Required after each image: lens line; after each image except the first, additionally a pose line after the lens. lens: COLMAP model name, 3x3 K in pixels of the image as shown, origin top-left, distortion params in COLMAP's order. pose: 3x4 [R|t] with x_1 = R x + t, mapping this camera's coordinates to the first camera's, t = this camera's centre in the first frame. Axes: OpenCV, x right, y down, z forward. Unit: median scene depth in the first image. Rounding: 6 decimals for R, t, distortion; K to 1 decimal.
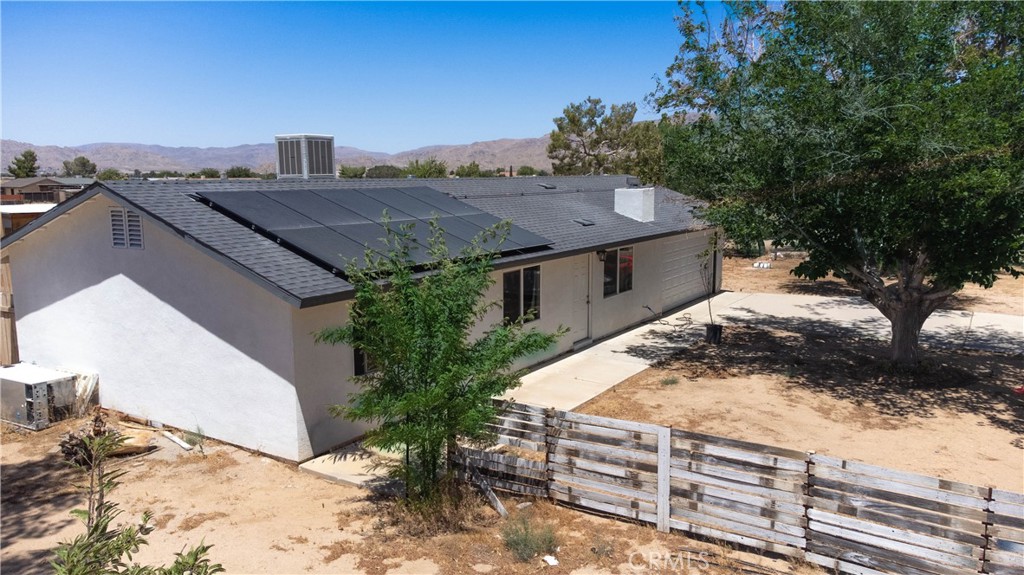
lens RADIAL K [[738.6, 0, 512.0], [0, 738.6, 287.5], [0, 0, 1]] dist [0.032969, 0.000415]
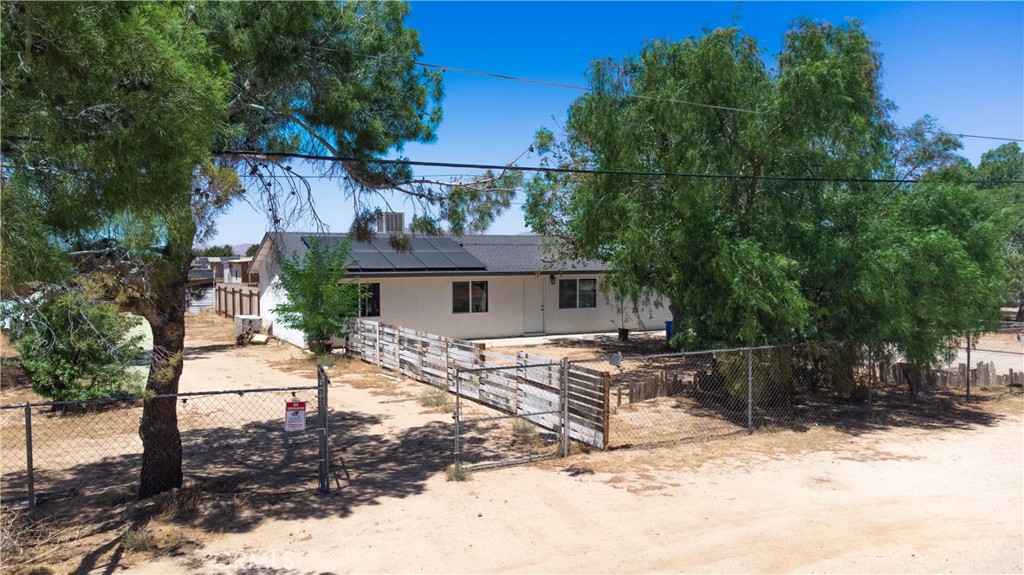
lens RADIAL K [[738.6, 0, 512.0], [0, 738.6, 287.5], [0, 0, 1]] dist [0.032969, 0.000415]
pose [[0.880391, 0.024116, -0.473636, 1.732440], [-0.074446, 0.993352, -0.087802, 0.251287], [0.468370, 0.112561, 0.876333, -0.947111]]
